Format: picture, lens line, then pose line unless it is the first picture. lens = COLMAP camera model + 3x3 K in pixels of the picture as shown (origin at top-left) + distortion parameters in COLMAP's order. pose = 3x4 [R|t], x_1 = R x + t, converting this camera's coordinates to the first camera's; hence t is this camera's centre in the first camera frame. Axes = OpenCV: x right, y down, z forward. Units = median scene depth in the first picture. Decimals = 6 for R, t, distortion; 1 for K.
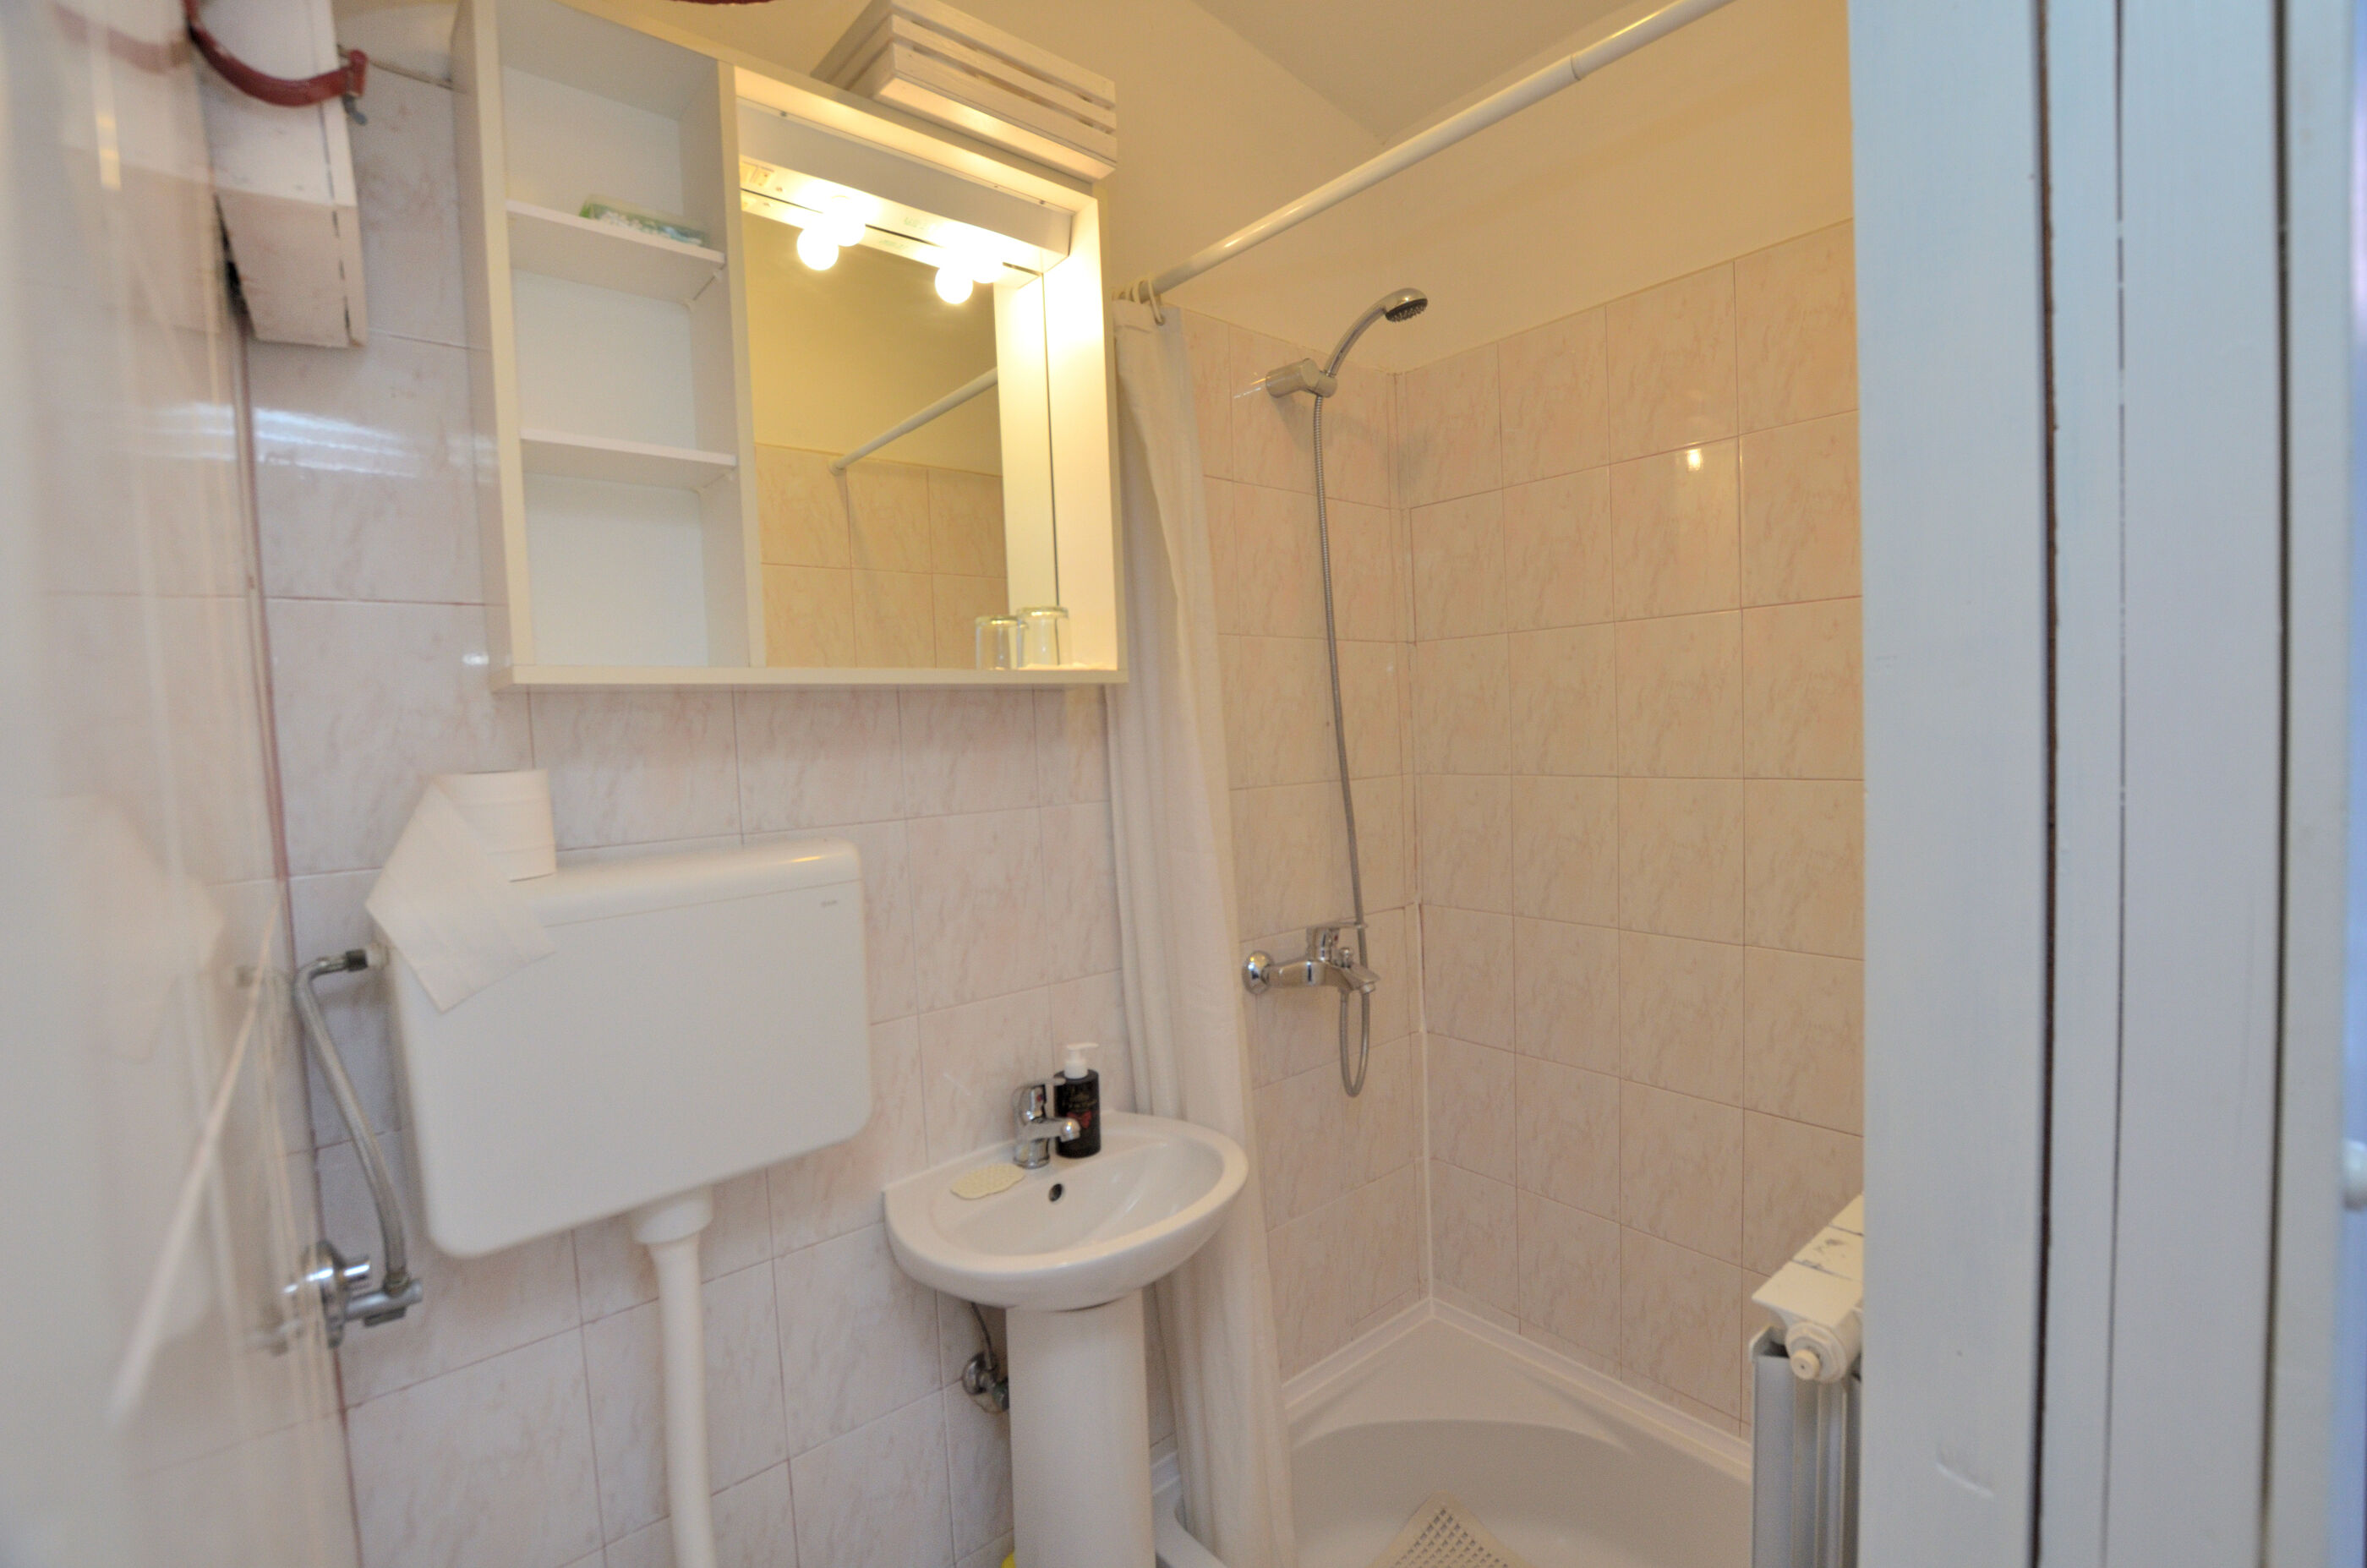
lens RADIAL K [[1033.1, 0, 1191.0], [0, 1033.1, 779.2], [0, 0, 1]] dist [-0.023770, 0.000439]
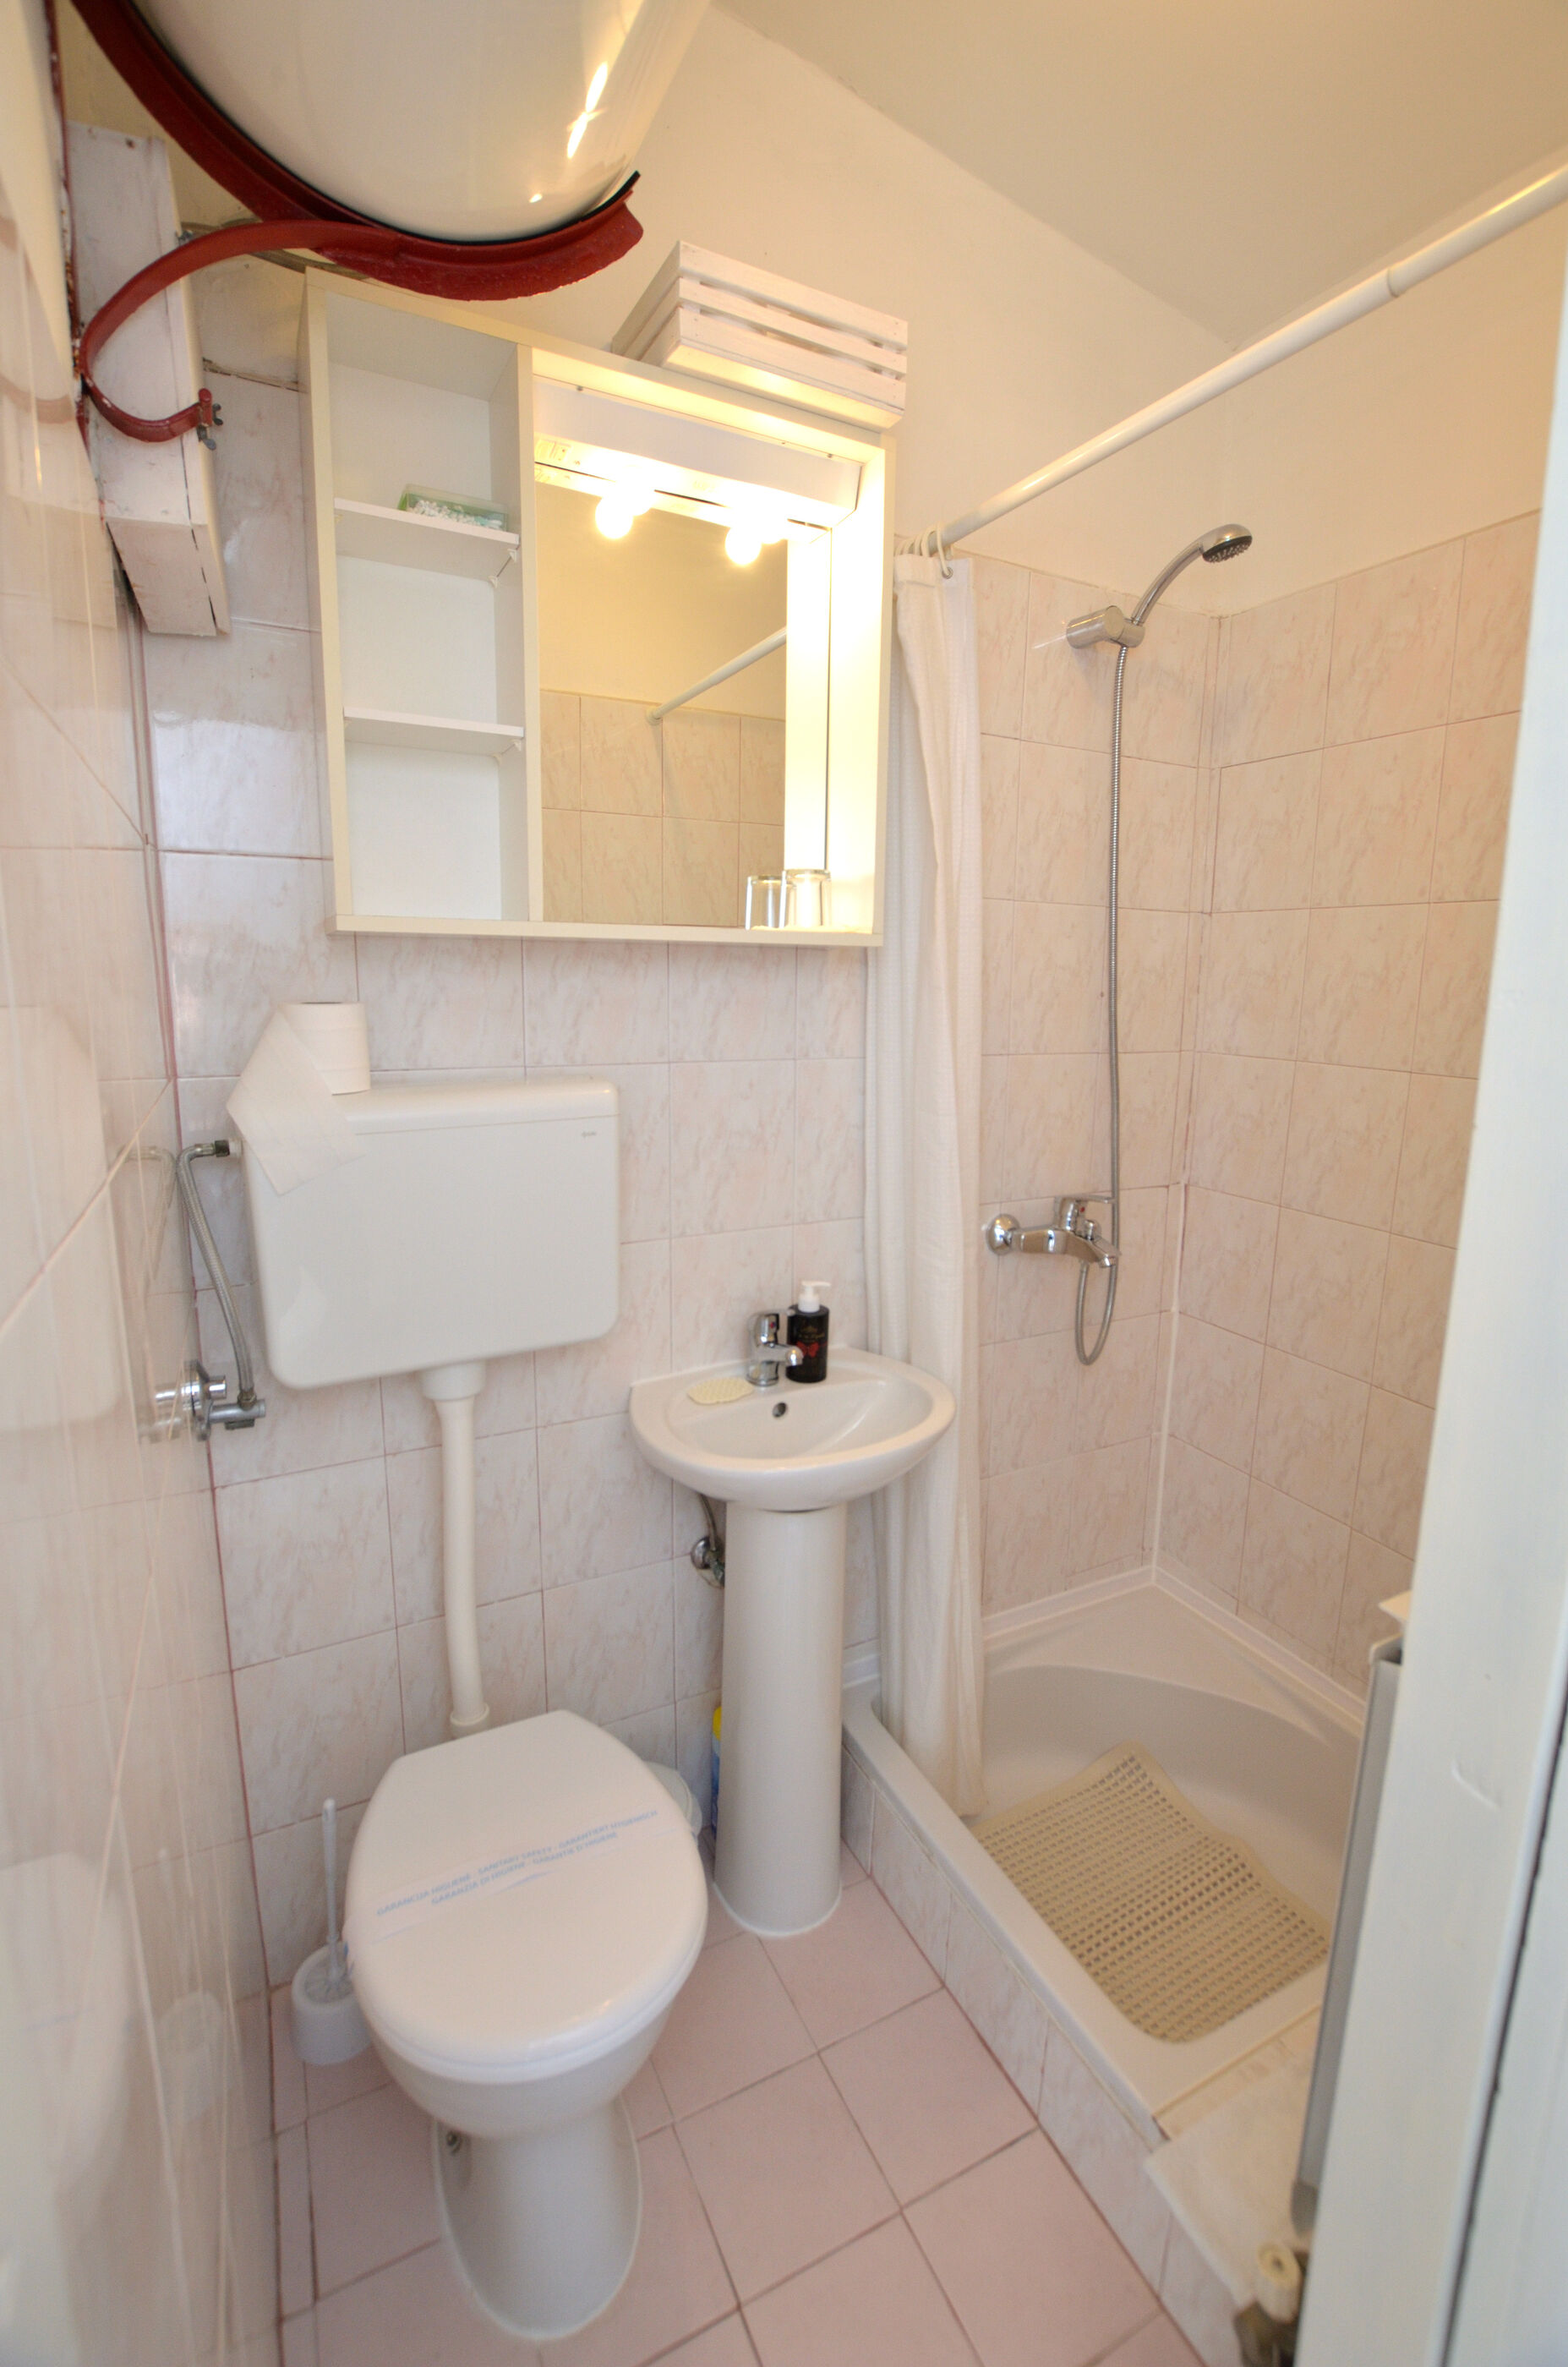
lens RADIAL K [[1049.0, 0, 797.5], [0, 1049.0, 1140.1], [0, 0, 1]] dist [-0.021479, 0.000676]
pose [[0.969852, 0.091401, -0.225905, 0.113613], [-0.064353, 0.990151, 0.124335, -0.027622], [0.235044, -0.106049, 0.966182, -0.055695]]
